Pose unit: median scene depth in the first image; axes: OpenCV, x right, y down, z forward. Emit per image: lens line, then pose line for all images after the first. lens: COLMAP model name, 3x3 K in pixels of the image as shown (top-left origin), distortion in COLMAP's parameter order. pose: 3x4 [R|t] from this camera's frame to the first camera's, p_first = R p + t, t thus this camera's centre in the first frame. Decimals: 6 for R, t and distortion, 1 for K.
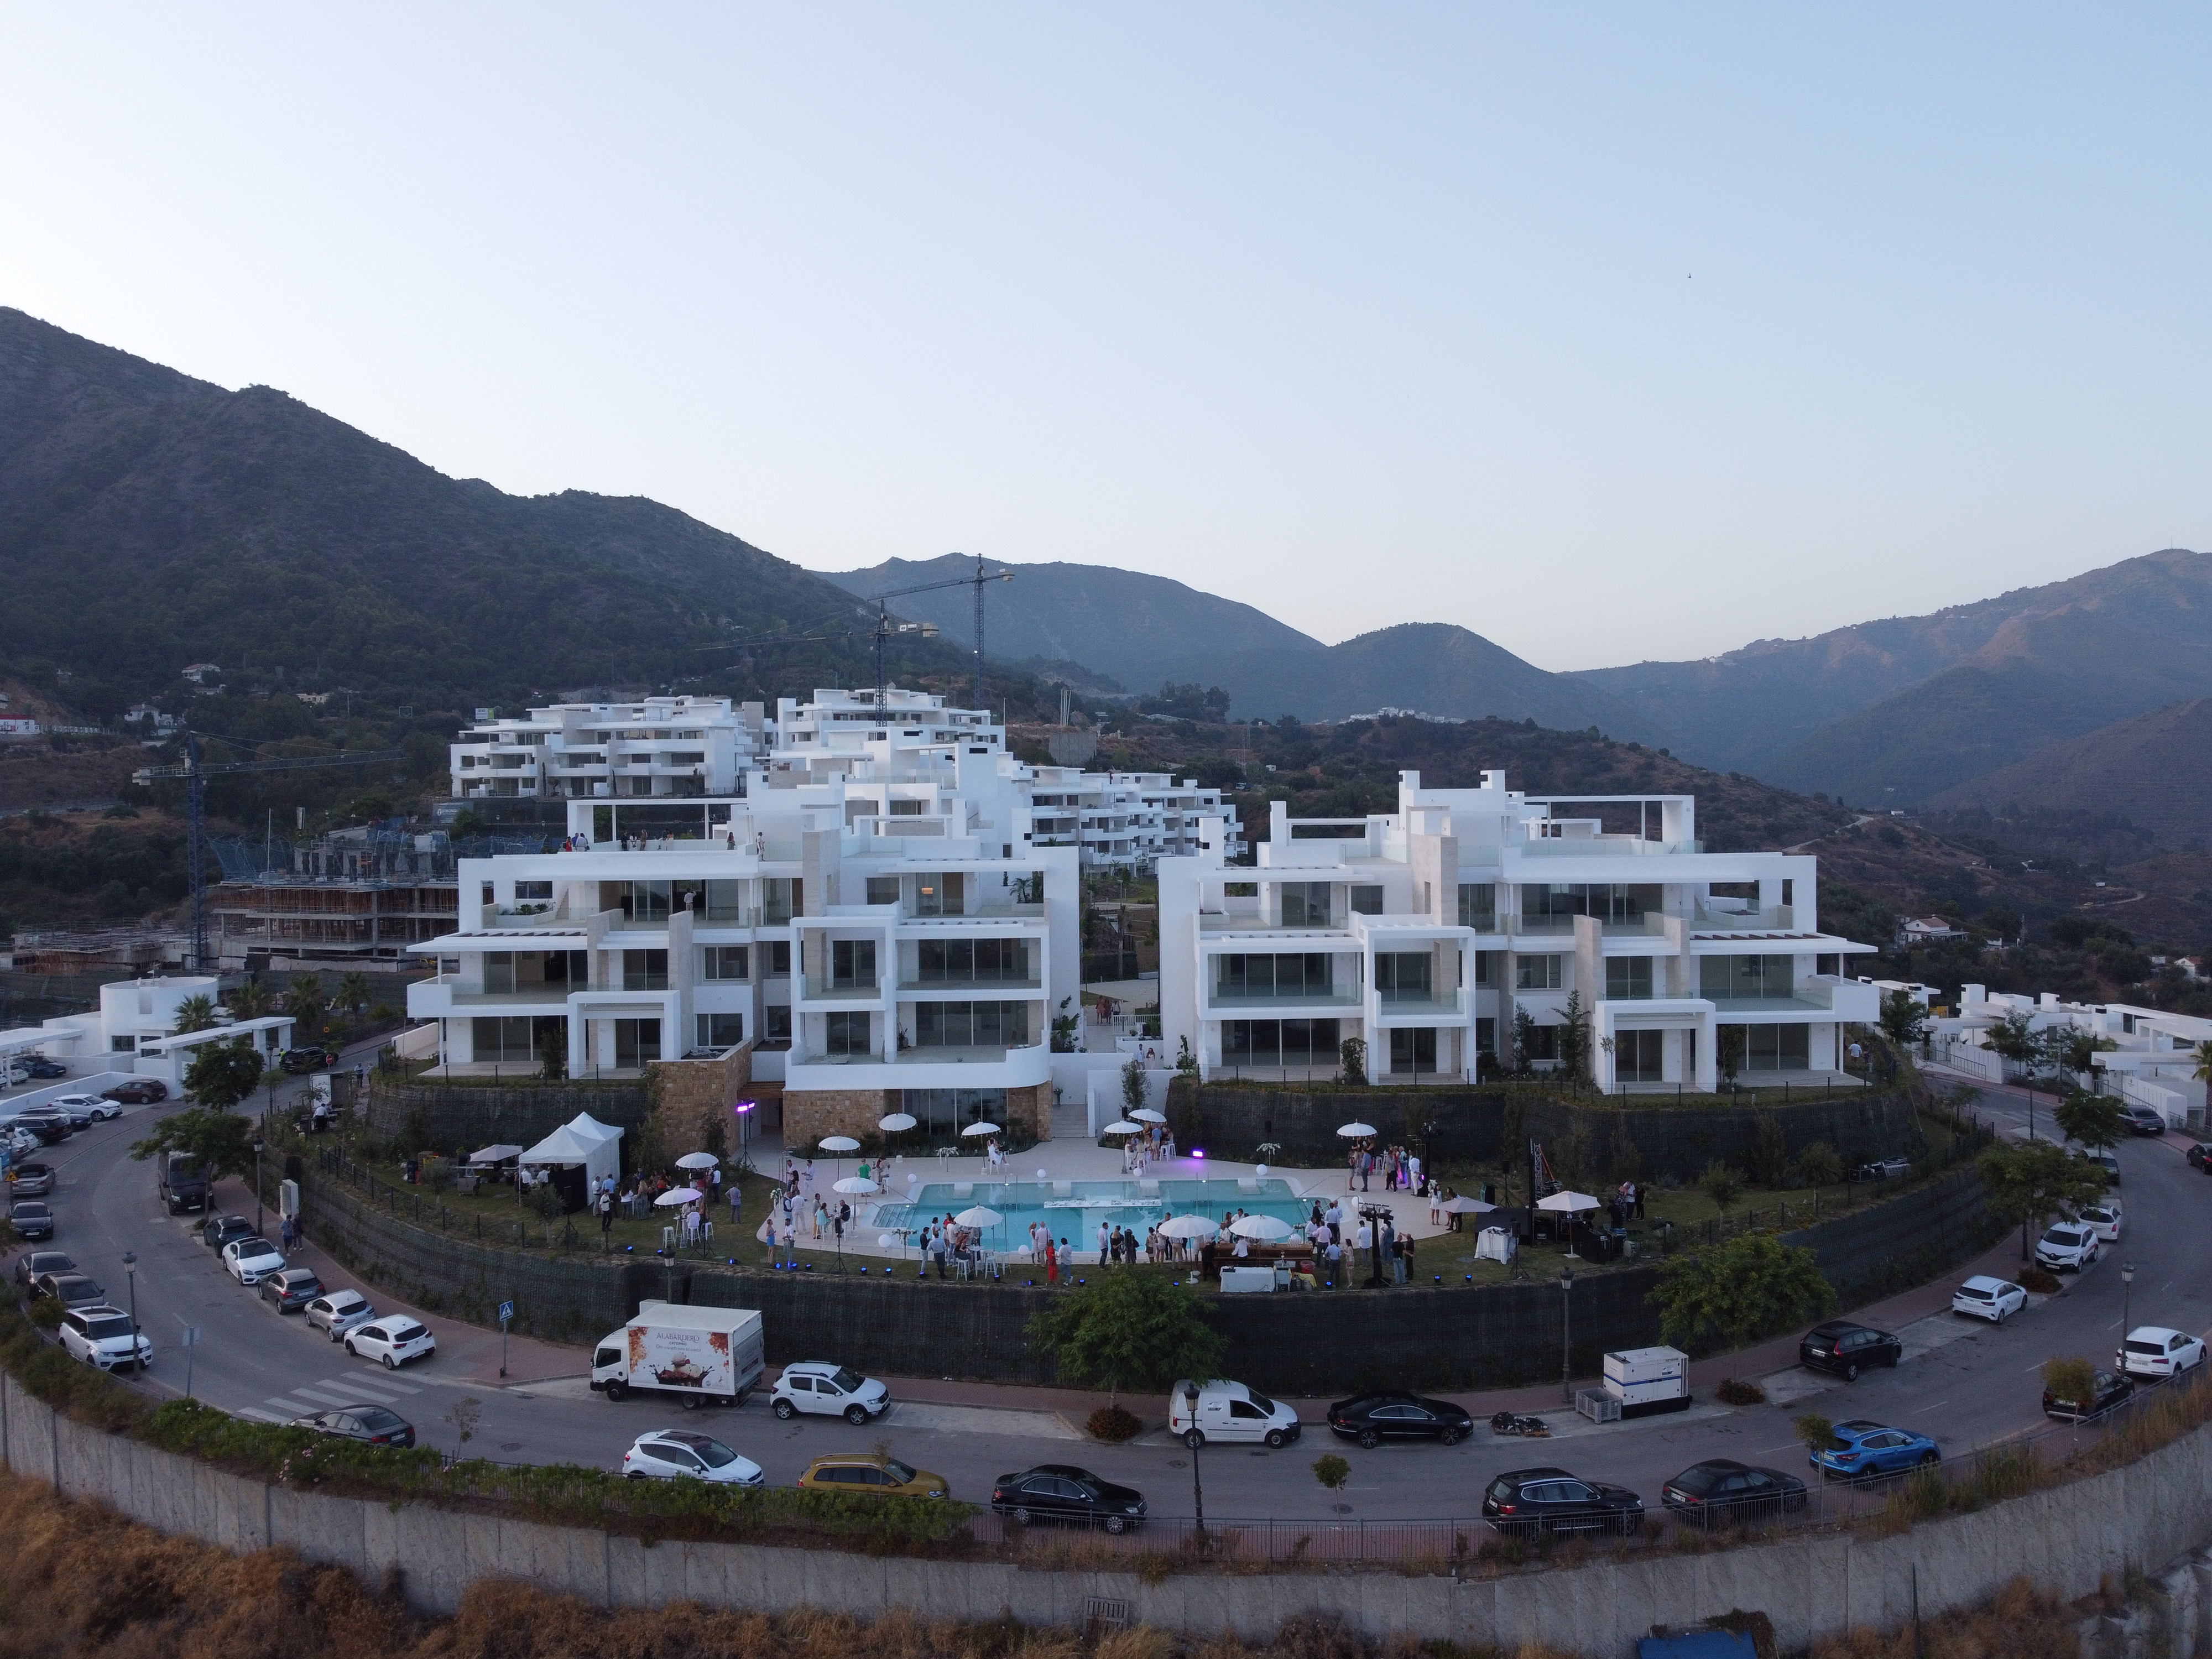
lens RADIAL K [[1677.9, 0, 1106.7], [0, 1677.9, 820.7], [0, 0, 1]] dist [-0.004140, -0.001297]
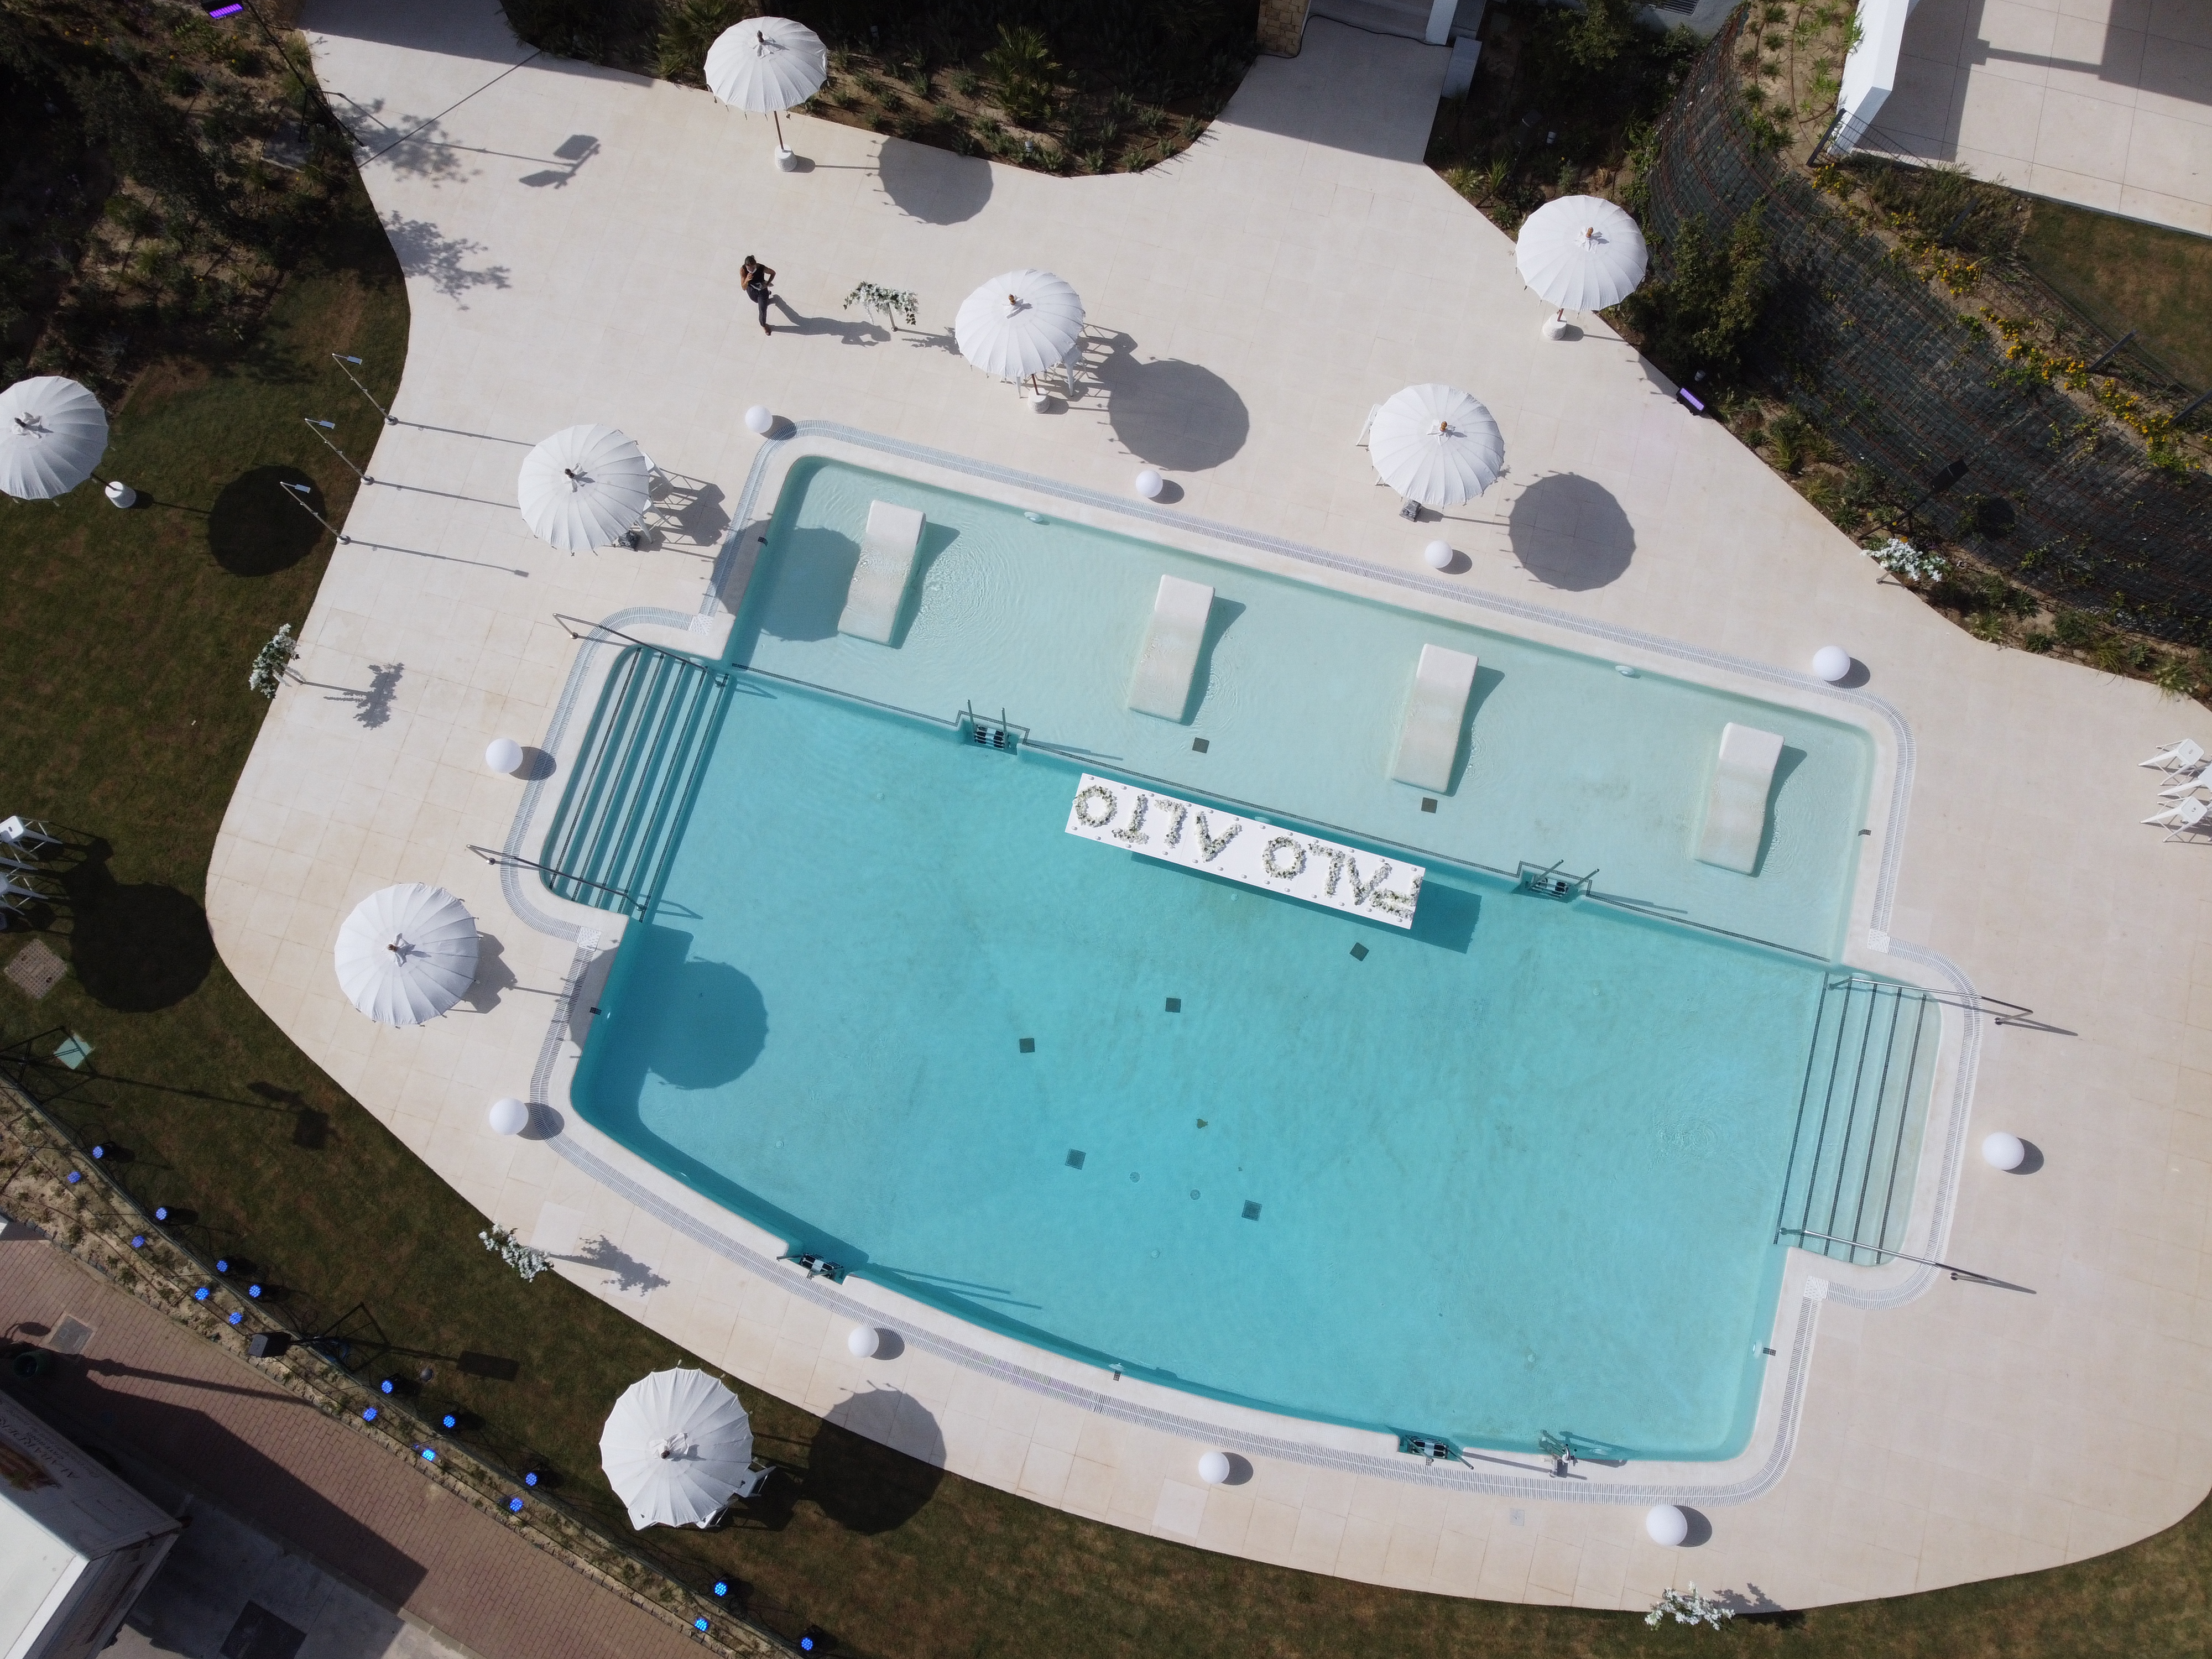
lens RADIAL K [[1677.9, 0, 1106.7], [0, 1677.9, 820.7], [0, 0, 1]] dist [-0.004140, -0.001297]
pose [[0.957535, 0.282440, -0.057924, -0.007576], [-0.011963, 0.239651, 0.970785, -0.066102], [0.288070, -0.928868, 0.232853, 0.662493]]
